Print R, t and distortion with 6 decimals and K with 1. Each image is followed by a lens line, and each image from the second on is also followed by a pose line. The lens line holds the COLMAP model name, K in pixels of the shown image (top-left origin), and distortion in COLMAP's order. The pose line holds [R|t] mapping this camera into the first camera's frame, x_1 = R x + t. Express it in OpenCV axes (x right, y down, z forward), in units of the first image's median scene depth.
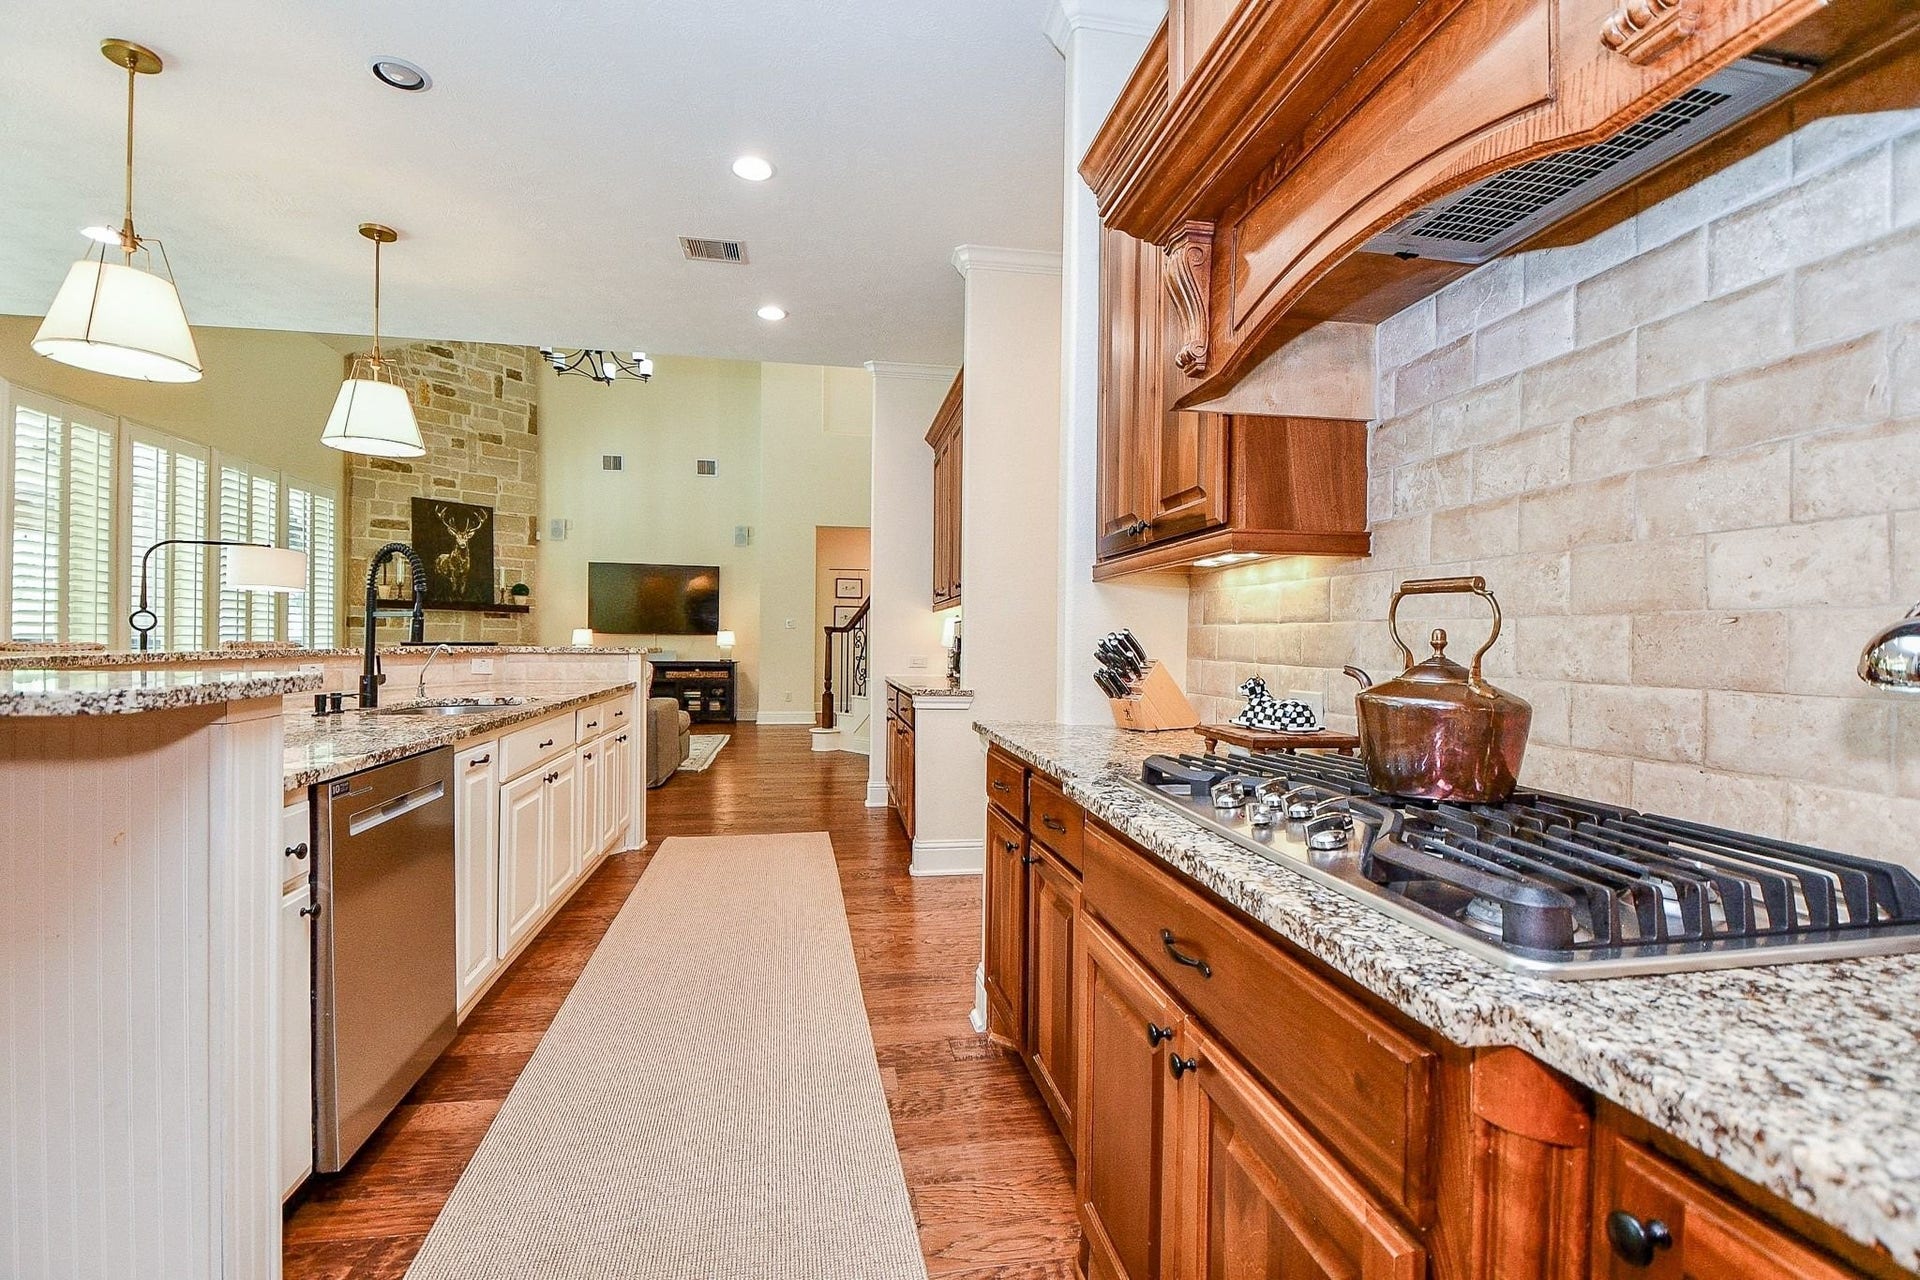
lens RADIAL K [[866.8, 0, 972.0], [0, 866.8, 642.5], [0, 0, 1]] dist [-0.000221, -0.000368]
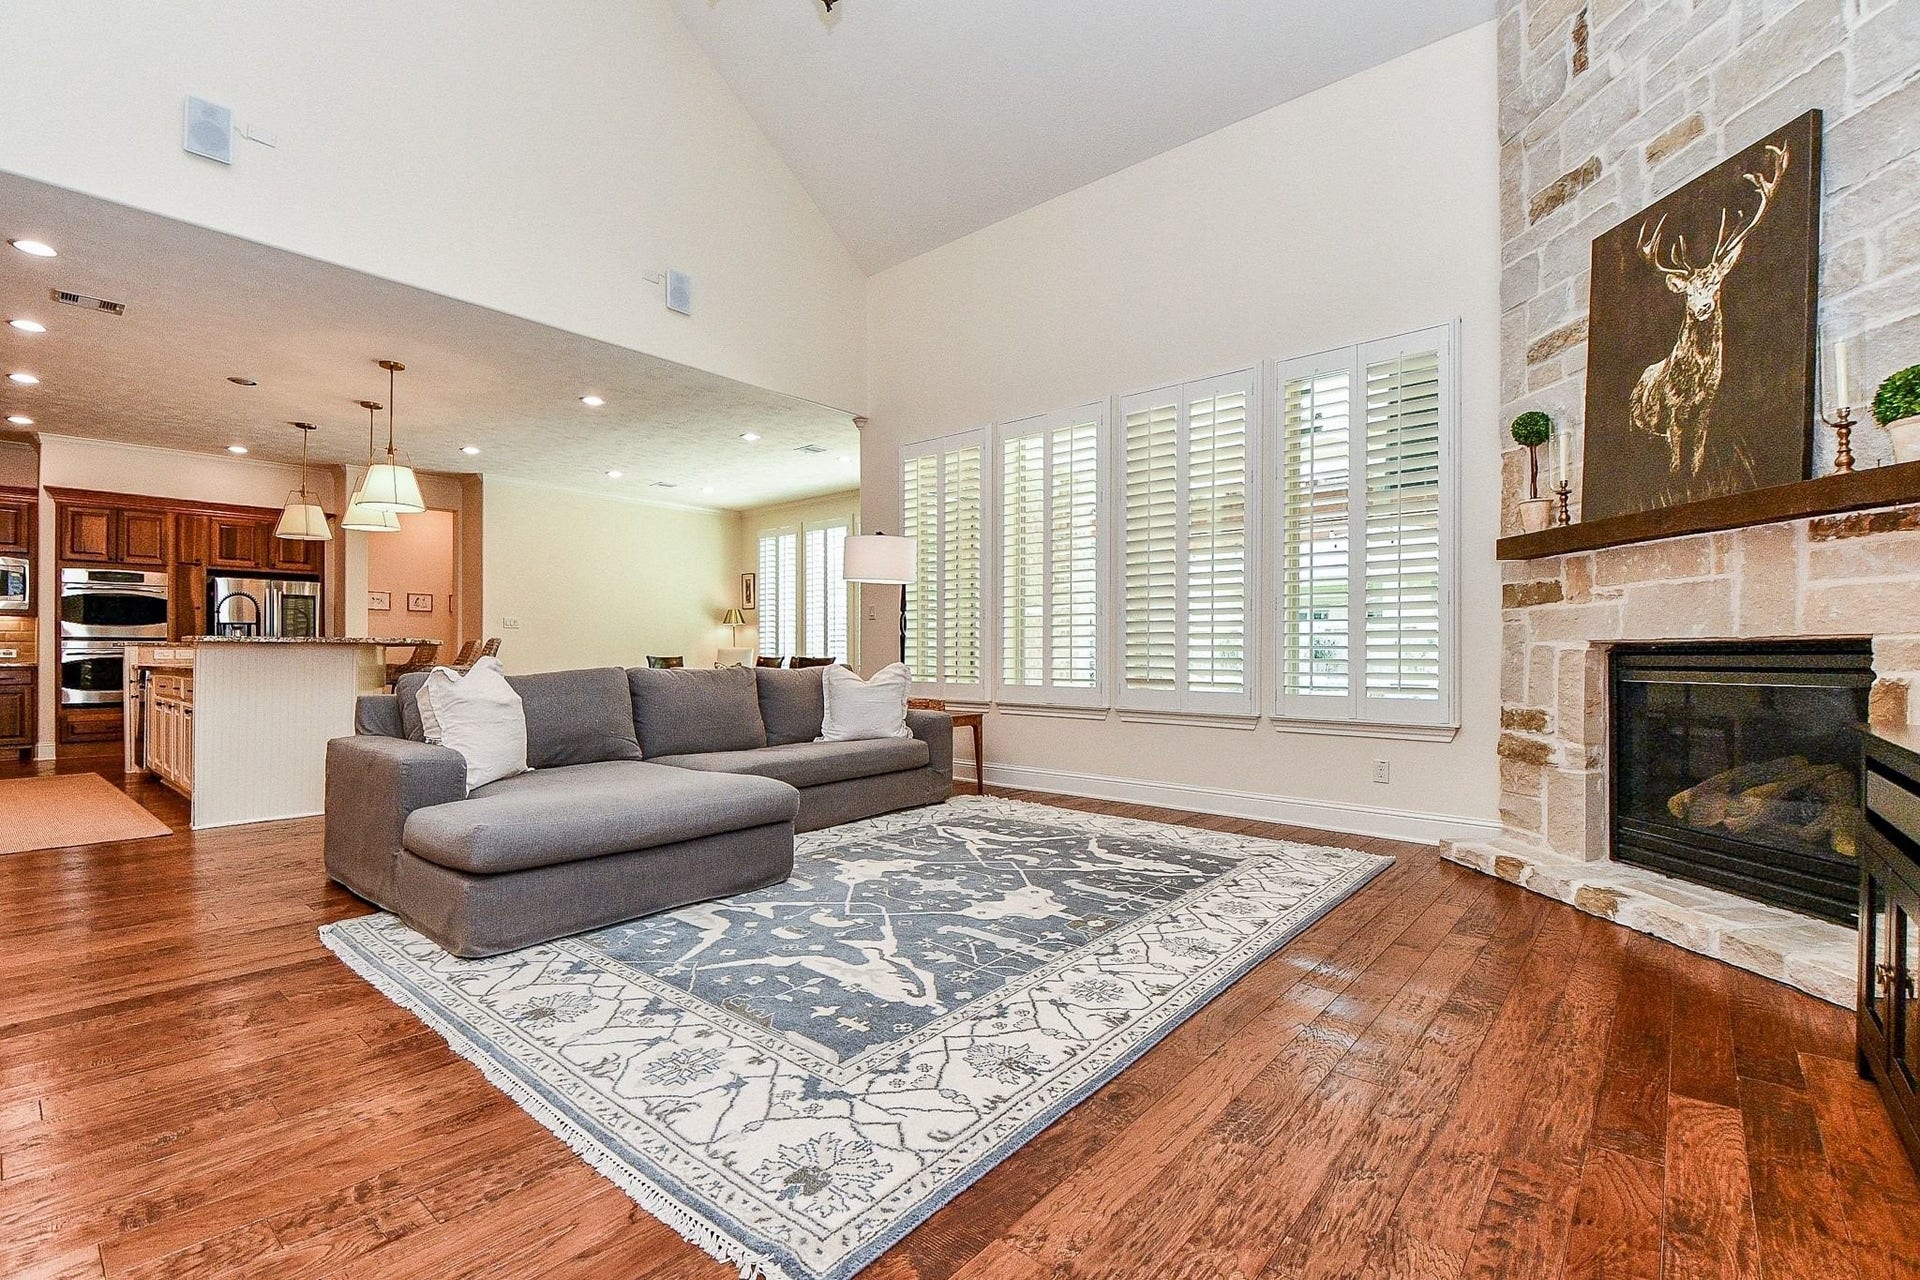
lens RADIAL K [[833.4, 0, 964.3], [0, 833.4, 655.5], [0, 0, 1]] dist [0.024008, -0.022083]
pose [[-0.779322, -0.014018, -0.626467, -0.211632], [-0.011893, 0.999901, -0.007579, 0.011842], [0.626511, 0.001544, -0.779411, 1.069280]]
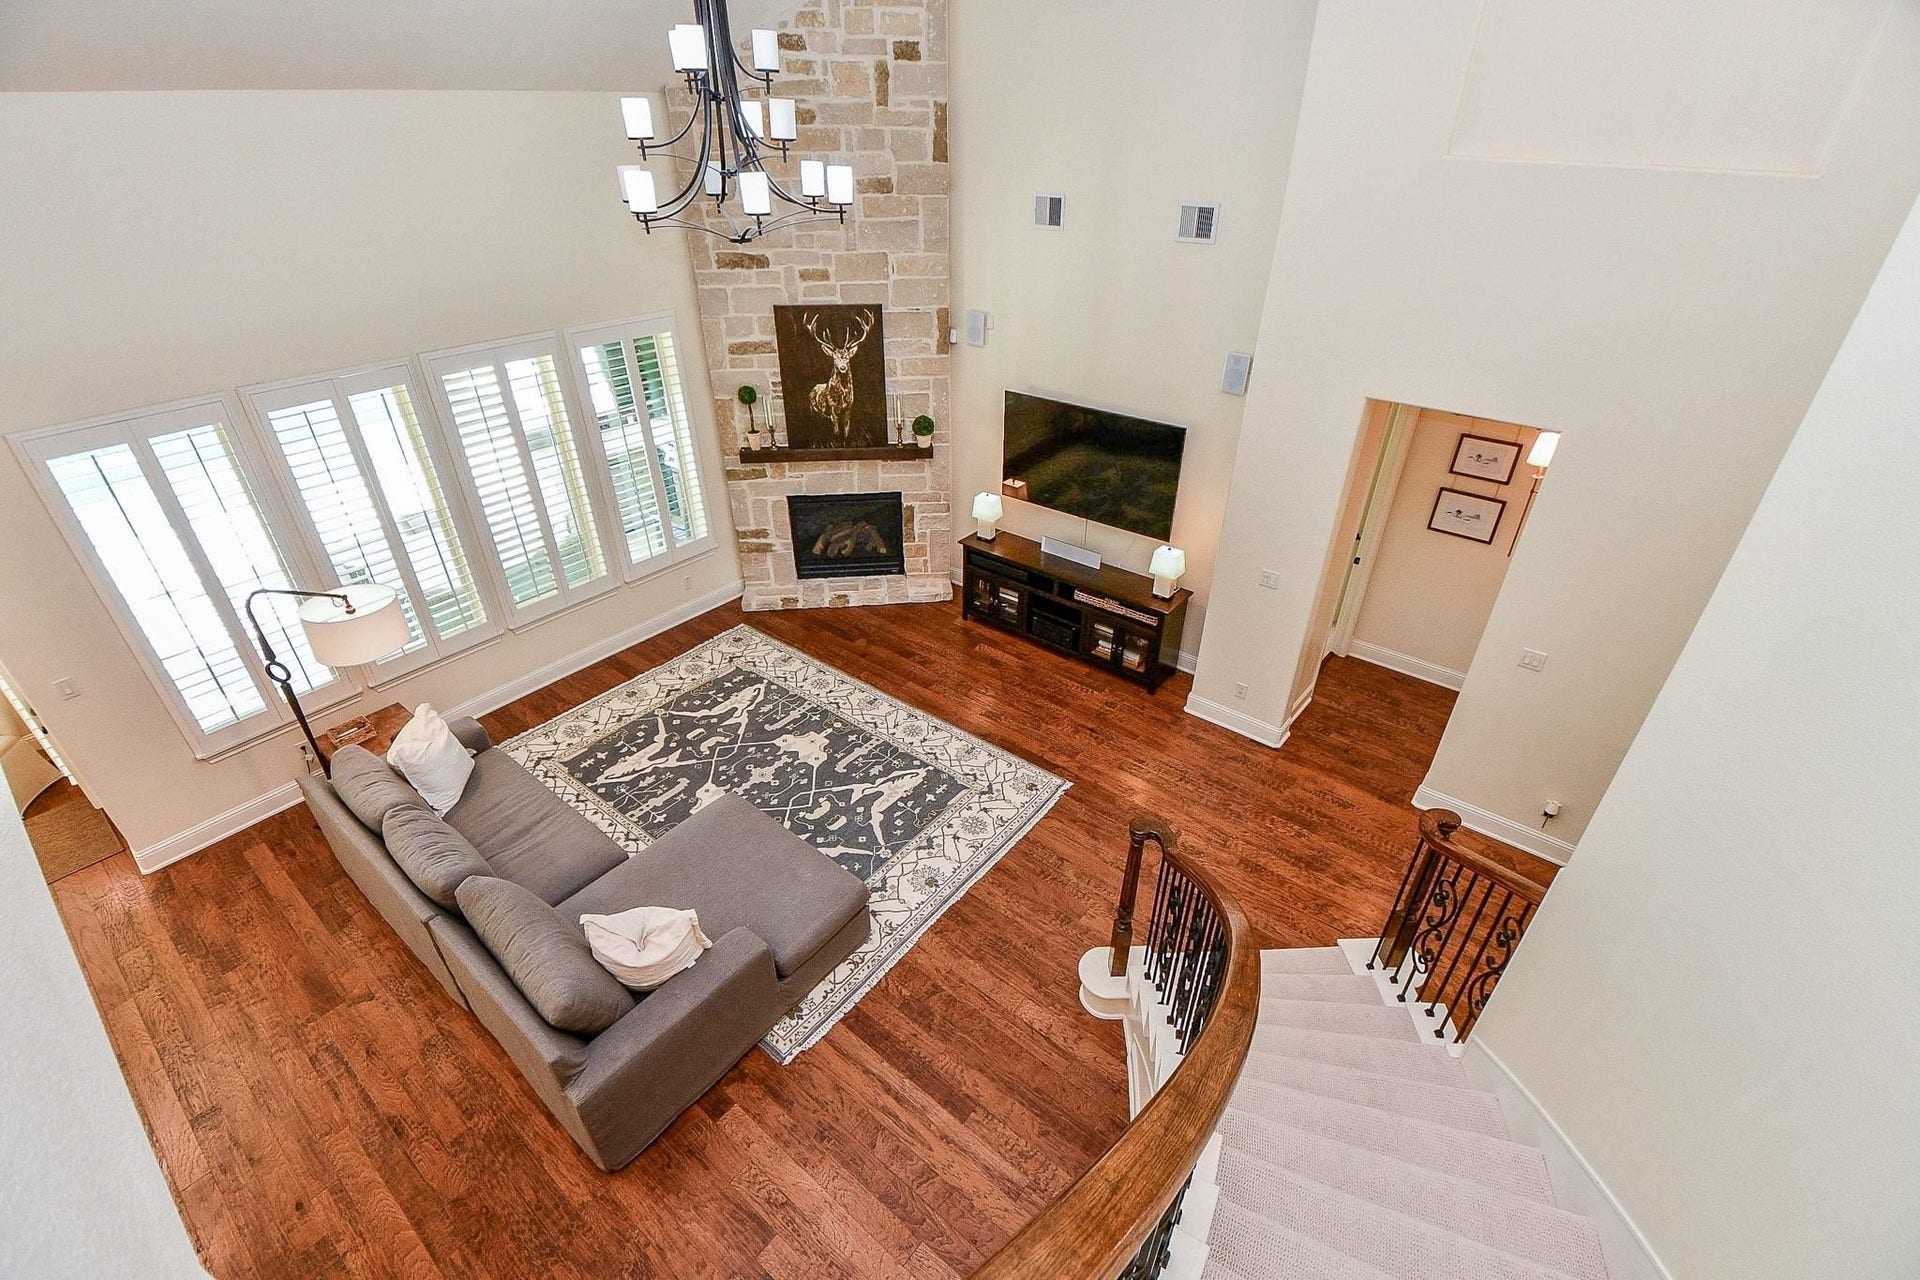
lens RADIAL K [[833.4, 0, 964.3], [0, 833.4, 655.5], [0, 0, 1]] dist [0.024008, -0.022083]
pose [[0.654450, 0.400373, -0.641403, 0.019401], [0.004258, 0.846333, 0.532638, -0.281032], [0.756094, -0.351315, 0.552177, 0.611730]]
